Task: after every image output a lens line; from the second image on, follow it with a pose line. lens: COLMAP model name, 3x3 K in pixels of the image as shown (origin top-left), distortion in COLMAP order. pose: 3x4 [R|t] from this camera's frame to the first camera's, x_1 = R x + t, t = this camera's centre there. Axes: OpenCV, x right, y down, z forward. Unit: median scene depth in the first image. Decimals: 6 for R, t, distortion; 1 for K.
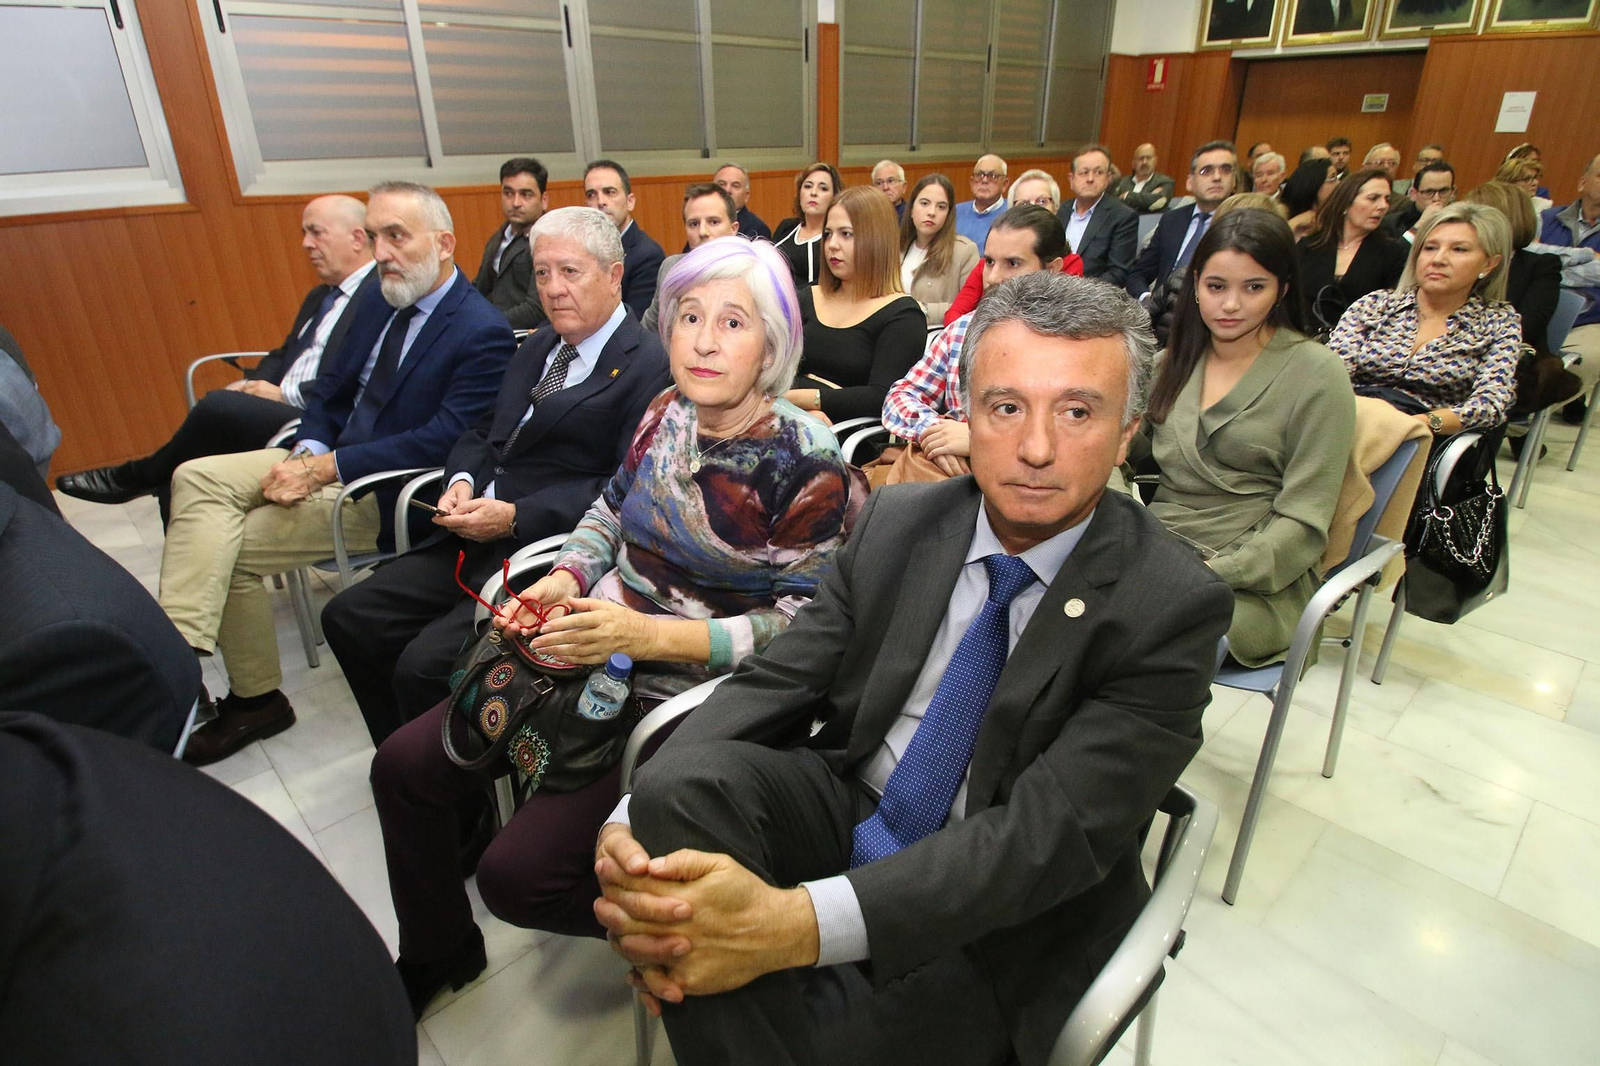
lens RADIAL K [[868.0, 0, 780.8], [0, 868.0, 545.5], [0, 0, 1]] dist [0.003620, -0.021303]
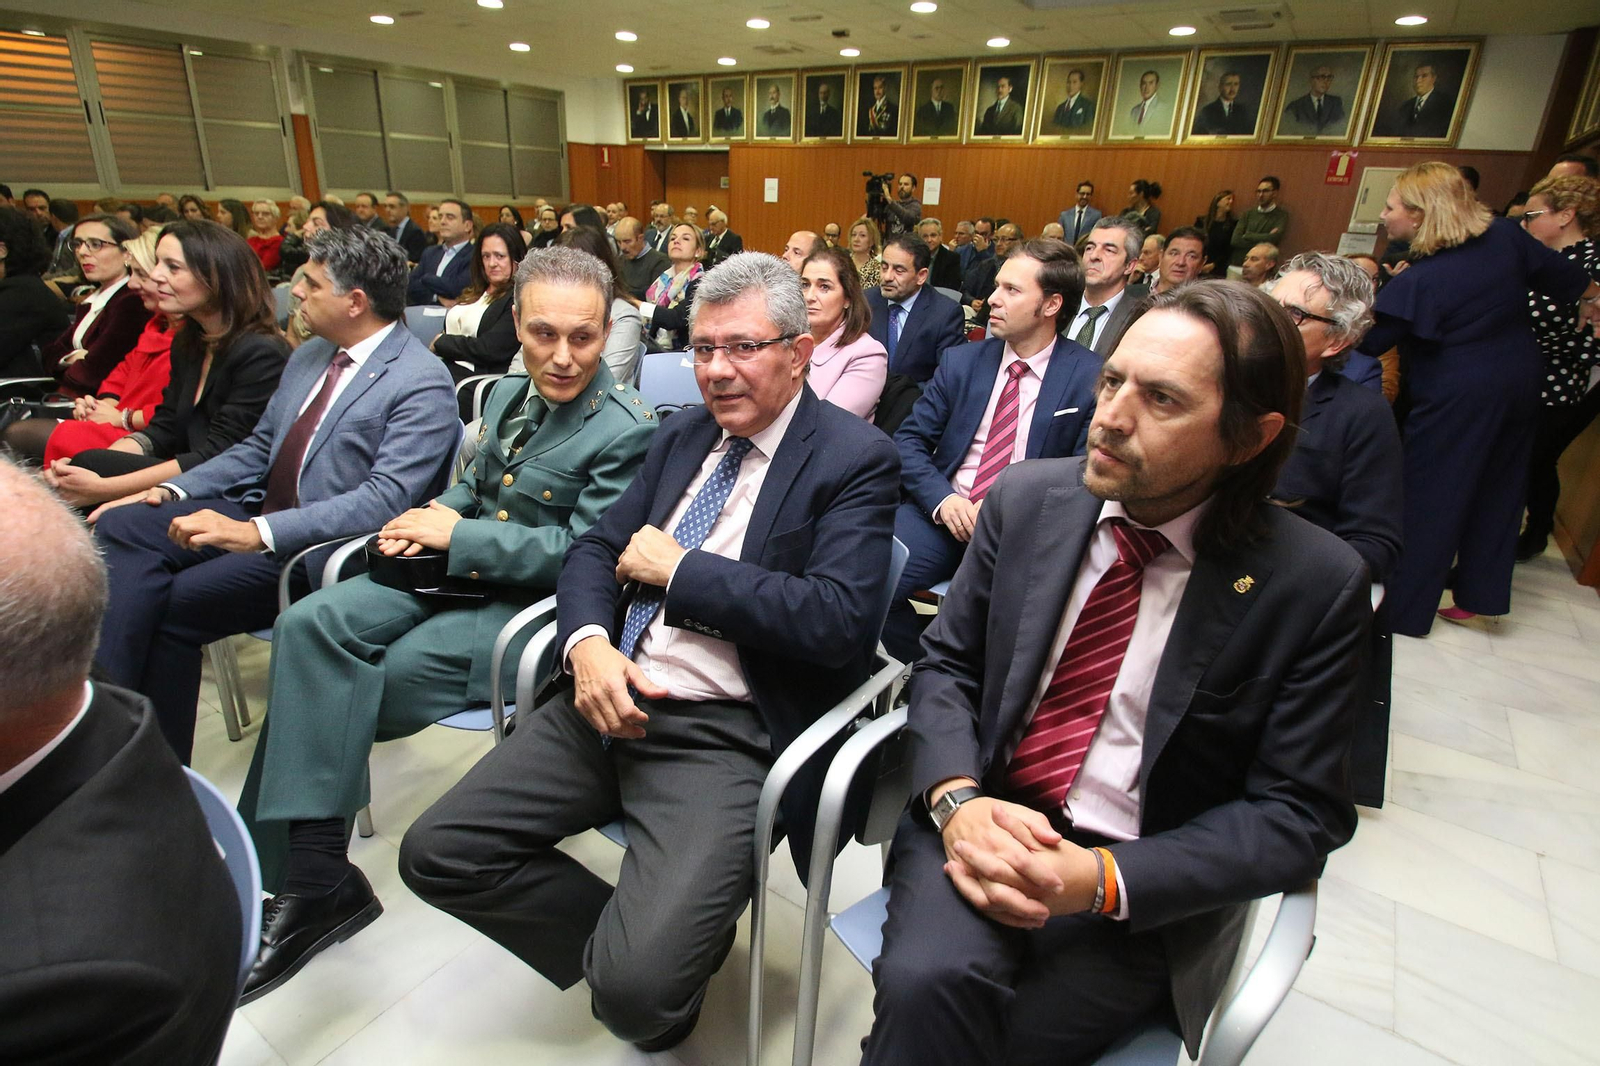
lens RADIAL K [[830.2, 0, 784.4], [0, 830.2, 542.2], [0, 0, 1]] dist [0.014572, -0.025806]
pose [[0.975649, -0.029529, 0.217341, 0.525196], [0.039459, 0.998359, -0.041491, 0.273371], [-0.215759, 0.049056, 0.975214, -0.614255]]
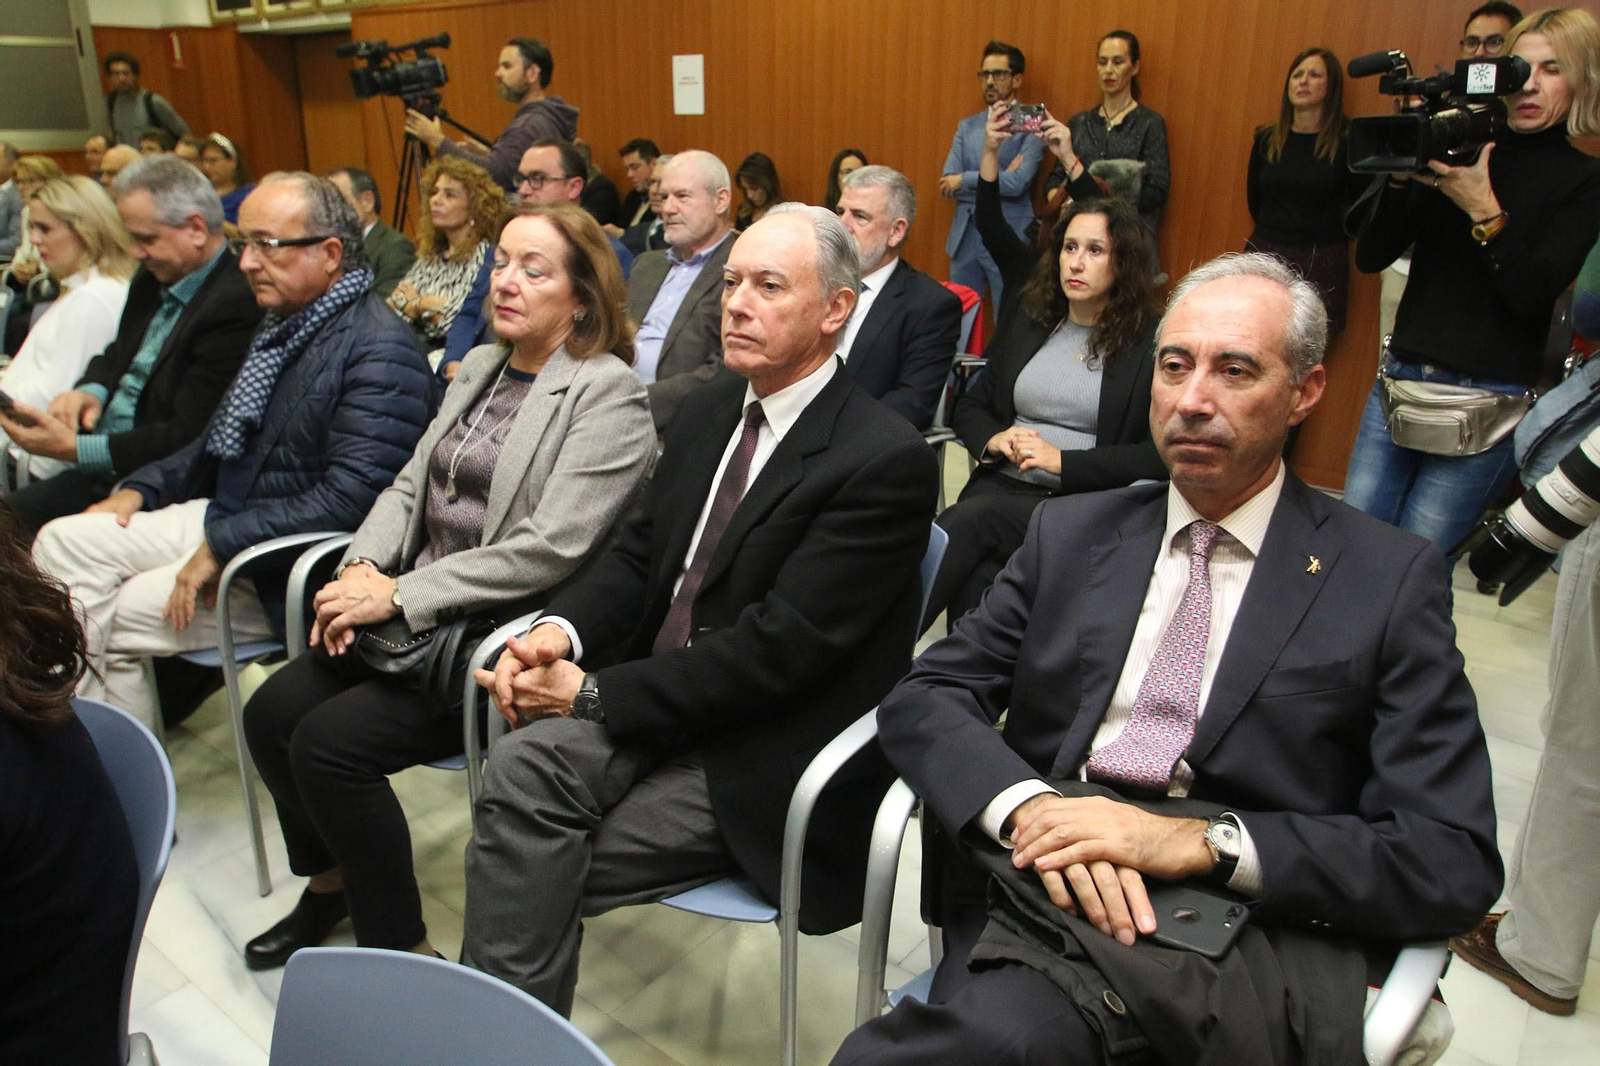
lens RADIAL K [[1144.6, 0, 816.7], [0, 1144.6, 530.7], [0, 0, 1]] dist [-0.045777, 0.003075]
pose [[0.985239, -0.029173, 0.168679, 1.078265], [0.044588, 0.995093, -0.088330, 0.015491], [-0.165274, 0.094547, 0.981705, -0.086354]]
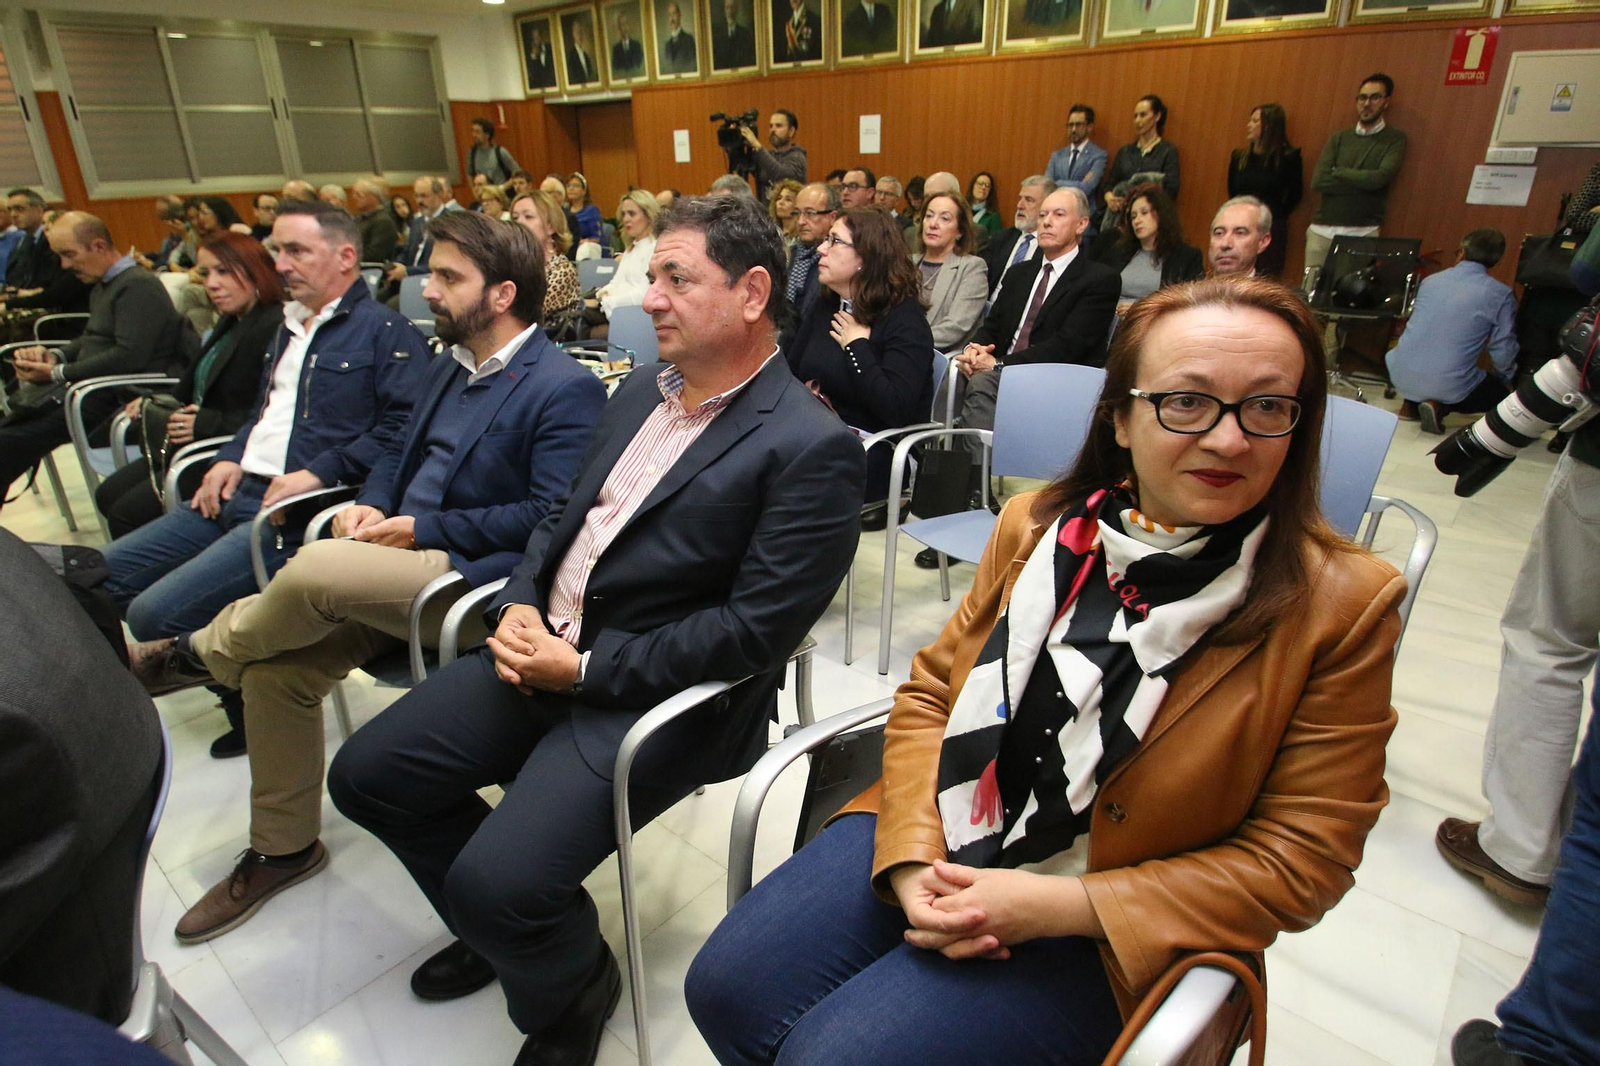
lens RADIAL K [[871.3, 0, 797.4], [0, 871.3, 548.6], [0, 0, 1]] dist [-0.000109, -0.018422]
pose [[0.994123, -0.041763, 0.099873, 0.911799], [0.043453, 0.998946, -0.014805, 0.127490], [-0.099150, 0.019058, 0.994890, -0.319303]]
